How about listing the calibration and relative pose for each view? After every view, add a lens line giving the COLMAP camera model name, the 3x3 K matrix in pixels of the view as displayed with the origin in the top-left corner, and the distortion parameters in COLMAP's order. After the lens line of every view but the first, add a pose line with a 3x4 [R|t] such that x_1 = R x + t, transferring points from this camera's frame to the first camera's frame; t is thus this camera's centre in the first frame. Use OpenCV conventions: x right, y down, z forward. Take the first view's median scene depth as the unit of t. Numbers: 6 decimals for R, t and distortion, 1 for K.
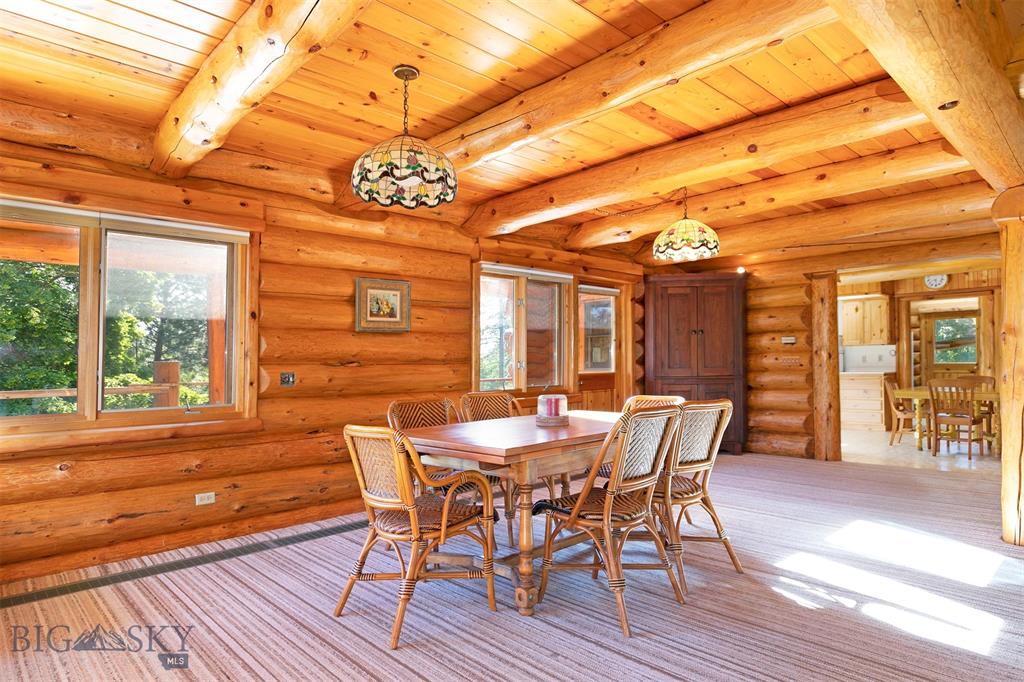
lens RADIAL K [[604.5, 0, 511.7], [0, 604.5, 342.8], [0, 0, 1]] dist [0.002259, -0.001758]
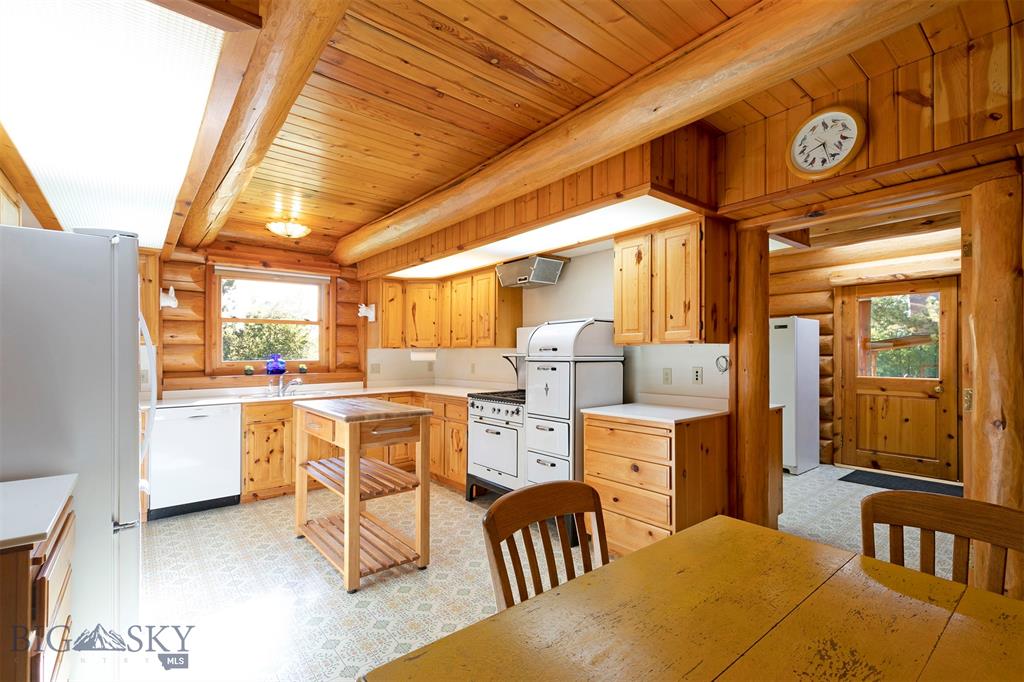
lens RADIAL K [[464.8, 0, 512.7], [0, 464.8, 345.0], [0, 0, 1]] dist [0.002491, 0.000547]
pose [[0.997185, 0.008522, -0.074493, 0.552116], [-0.007452, 0.999865, 0.014627, 0.001463], [0.074607, -0.014031, 0.997114, 0.734208]]
